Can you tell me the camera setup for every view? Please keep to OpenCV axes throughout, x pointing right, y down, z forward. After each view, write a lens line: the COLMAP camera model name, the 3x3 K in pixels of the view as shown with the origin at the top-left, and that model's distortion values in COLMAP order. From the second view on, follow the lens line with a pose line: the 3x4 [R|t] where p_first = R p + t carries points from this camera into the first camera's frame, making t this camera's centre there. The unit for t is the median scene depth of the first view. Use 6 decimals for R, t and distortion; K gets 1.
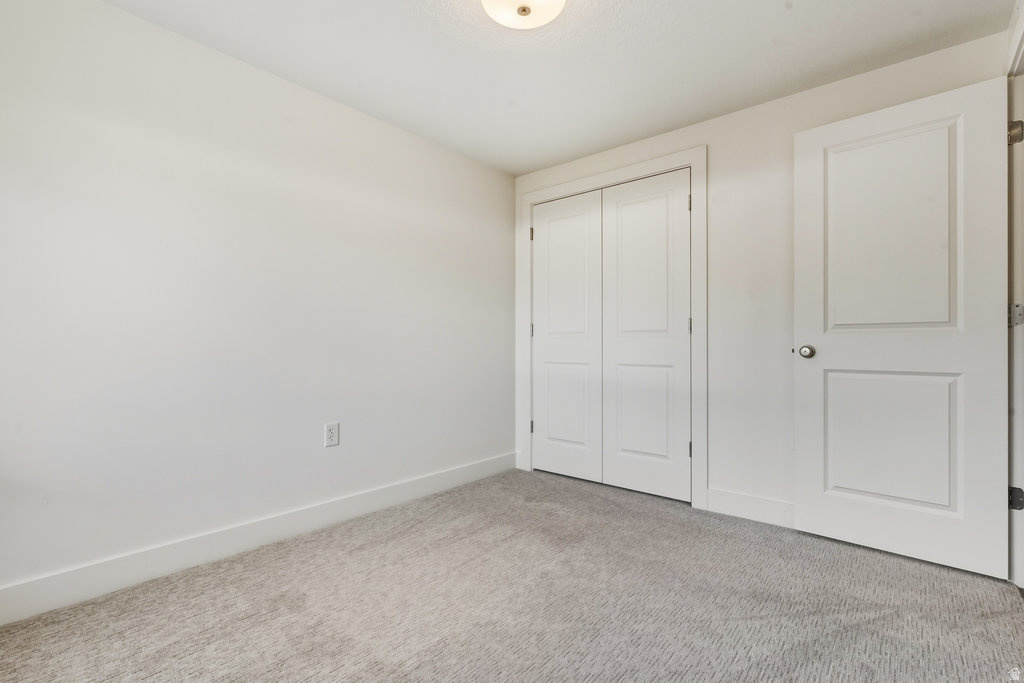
lens RADIAL K [[462.1, 0, 515.7], [0, 462.1, 343.6], [0, 0, 1]] dist [-0.005775, 0.001606]
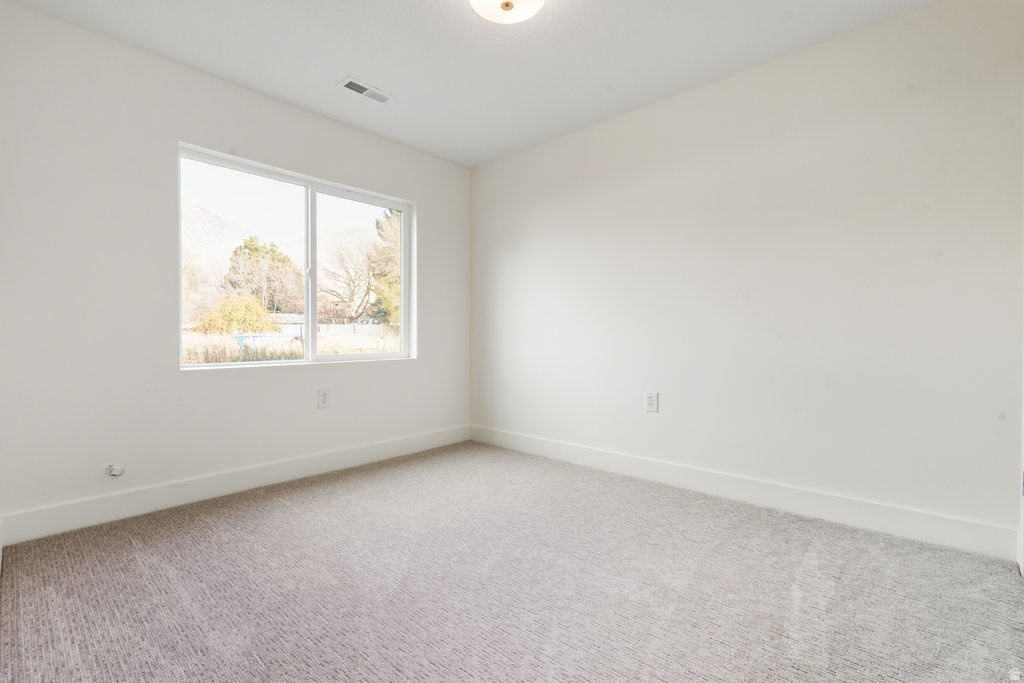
lens RADIAL K [[462.1, 0, 512.0], [0, 462.1, 339.8], [0, 0, 1]] dist [-0.005775, 0.001606]
pose [[-0.020325, 0.013512, -0.999702, 0.735840], [0.005328, 0.999896, 0.013406, 0.028656], [0.999779, -0.005054, -0.020395, 0.679045]]
